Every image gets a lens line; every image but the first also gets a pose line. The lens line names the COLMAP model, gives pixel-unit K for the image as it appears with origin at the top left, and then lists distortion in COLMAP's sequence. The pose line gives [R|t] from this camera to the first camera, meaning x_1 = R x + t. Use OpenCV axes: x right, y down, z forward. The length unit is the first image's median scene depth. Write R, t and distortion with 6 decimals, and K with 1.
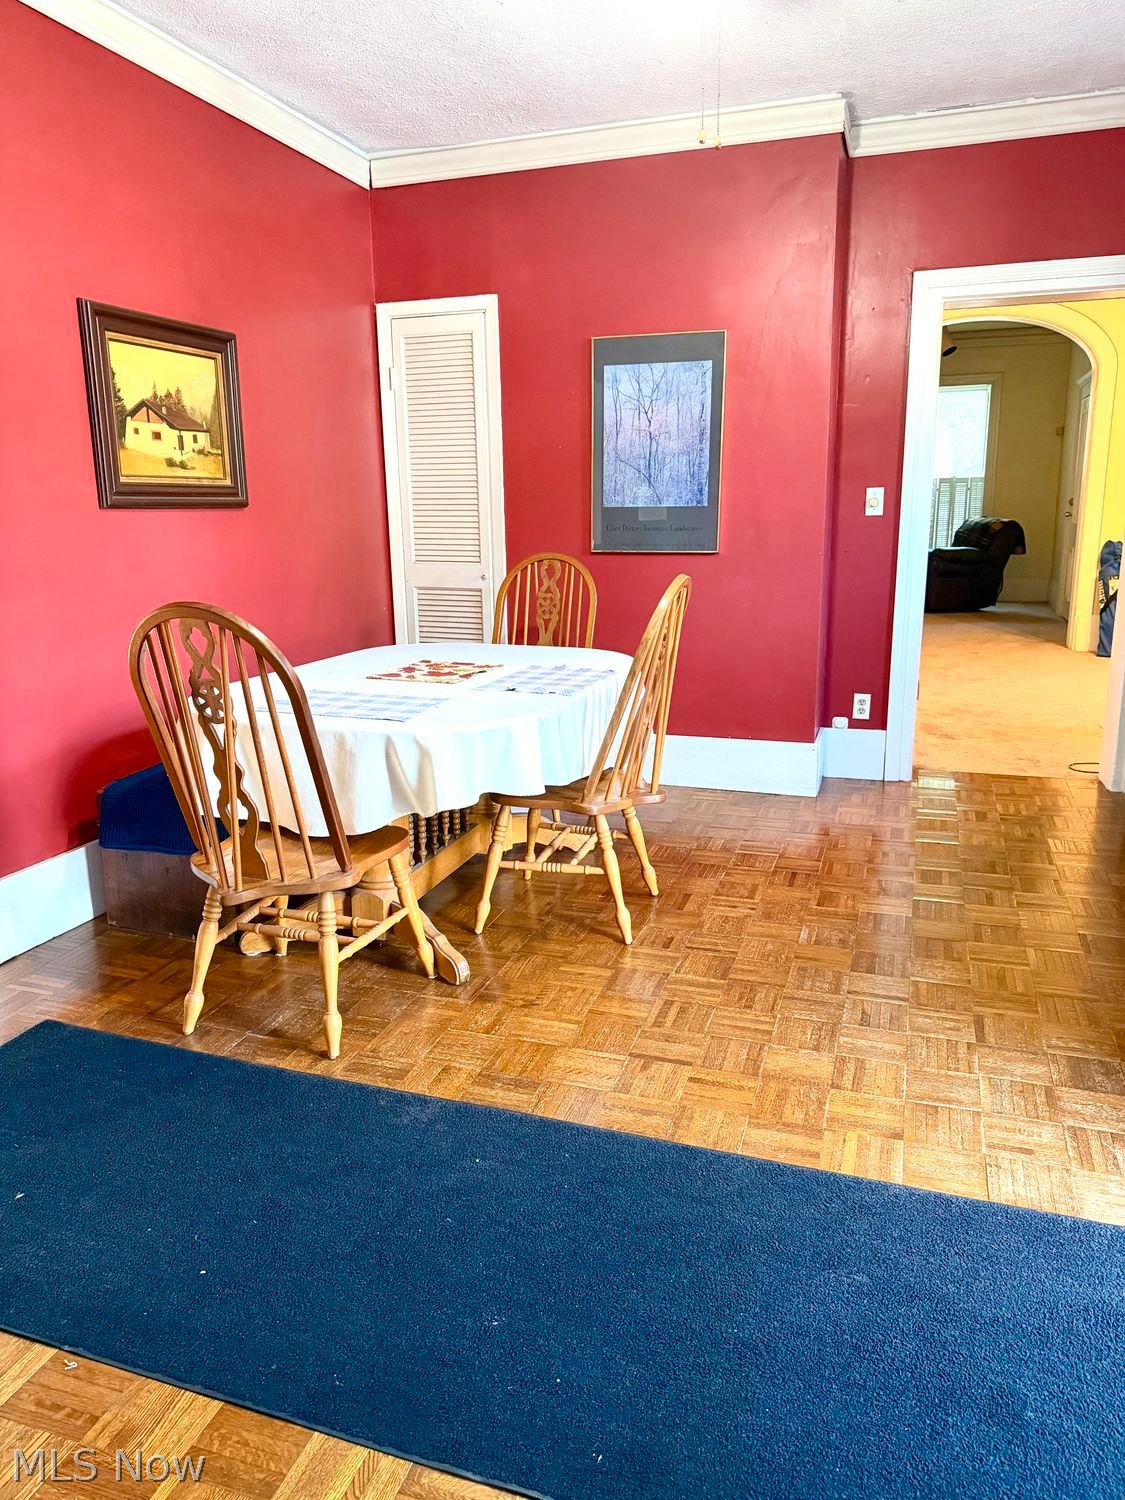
lens RADIAL K [[1048.4, 0, 569.0], [0, 1048.4, 748.1], [0, 0, 1]] dist [0.026410, -0.049263]
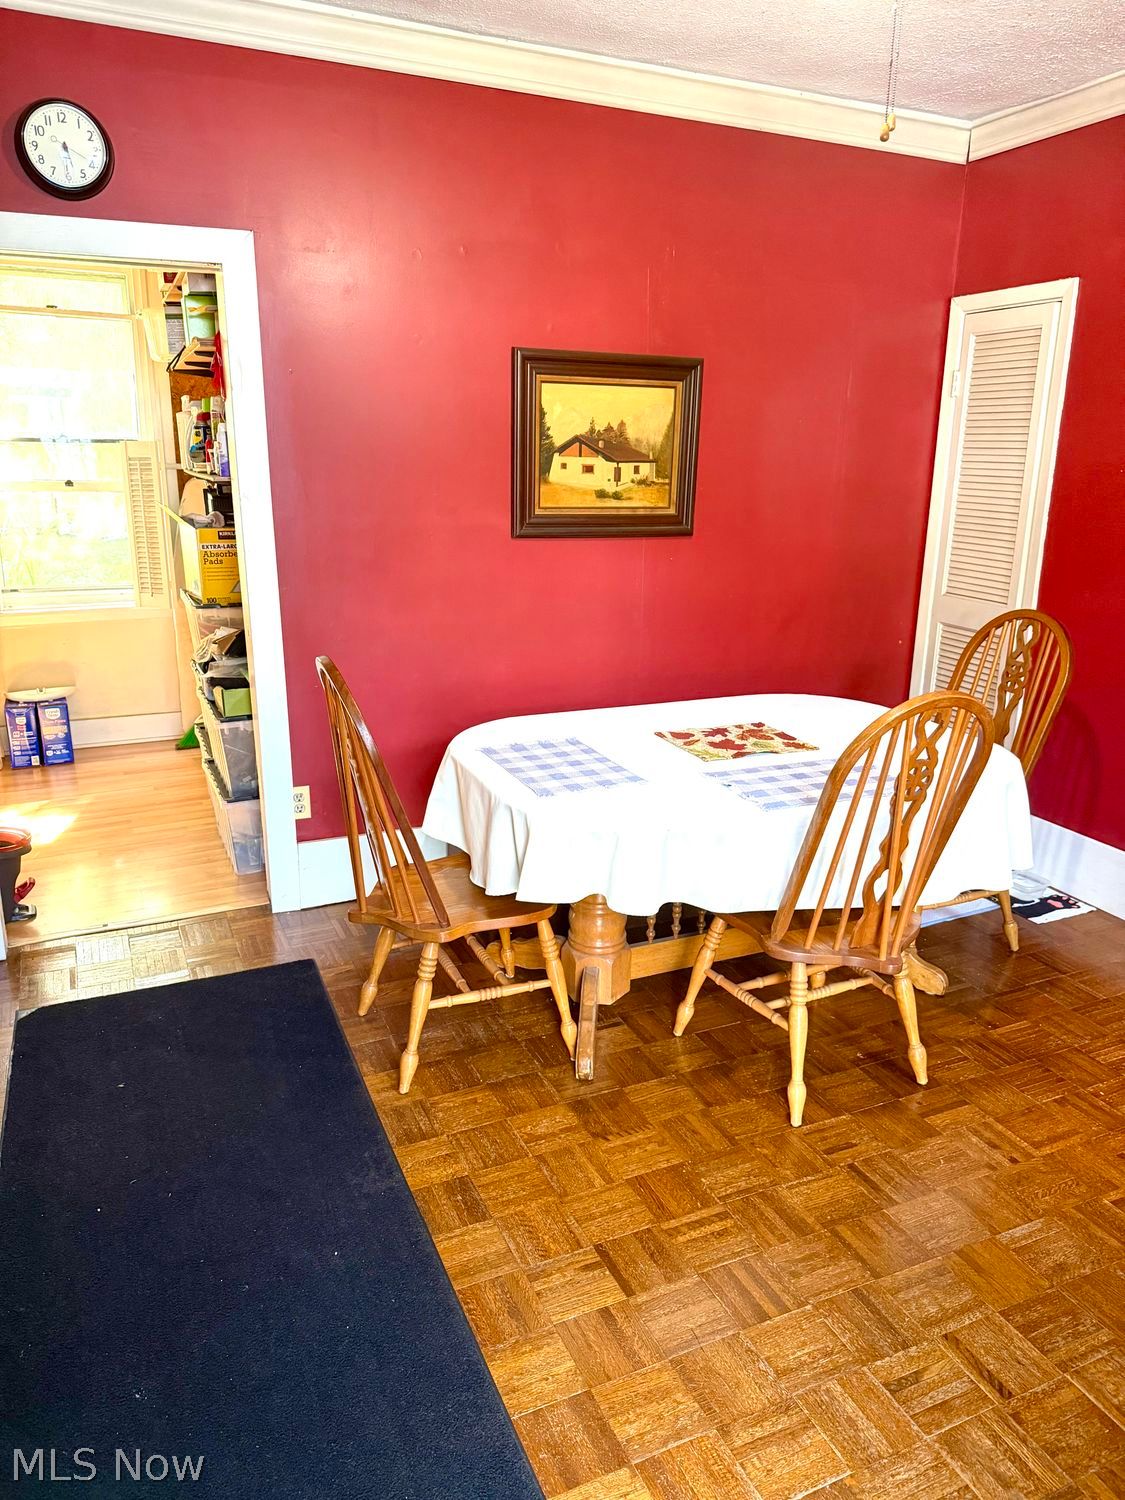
lens RADIAL K [[1048.4, 0, 555.3], [0, 1048.4, 766.2], [0, 0, 1]] dist [0.026410, -0.049263]
pose [[0.675564, 0.228427, -0.701024, 0.379854], [-0.190624, 0.972583, 0.133213, -0.136265], [0.712233, 0.043638, 0.700586, 0.243105]]
